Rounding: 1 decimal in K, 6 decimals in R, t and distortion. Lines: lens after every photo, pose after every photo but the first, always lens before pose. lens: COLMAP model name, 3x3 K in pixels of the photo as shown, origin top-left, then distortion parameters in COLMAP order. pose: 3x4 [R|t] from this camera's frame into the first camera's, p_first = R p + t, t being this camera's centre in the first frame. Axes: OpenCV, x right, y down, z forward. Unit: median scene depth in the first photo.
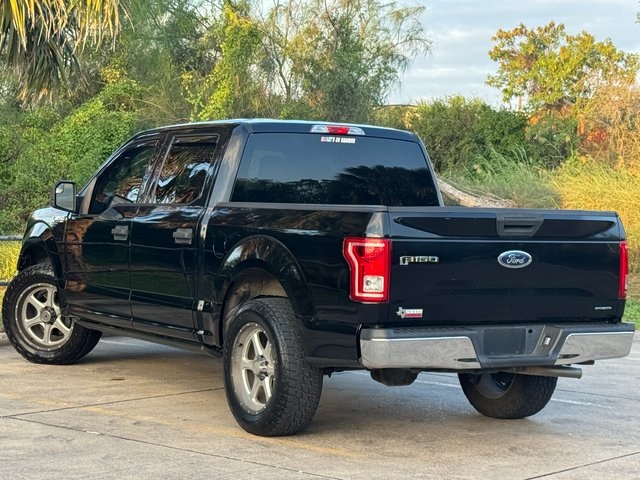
lens RADIAL K [[1608.6, 0, 320.4], [0, 1608.6, 240.1], [0, 0, 1]] dist [0.059841, 0.000000]
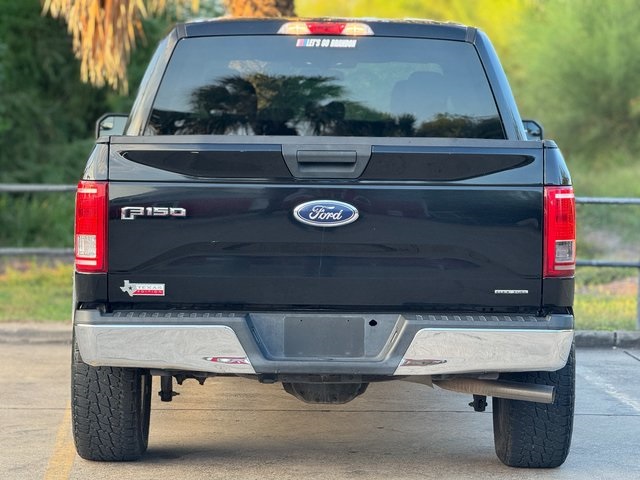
lens RADIAL K [[2279.6, 0, 319.5], [0, 2279.6, 239.9], [0, 0, 1]] dist [0.291152, 0.000000]
pose [[0.873882, 0.011854, -0.485993, 0.575486], [-0.005654, 0.999883, 0.014223, 0.009374], [0.486105, -0.009681, 0.873847, 0.172723]]
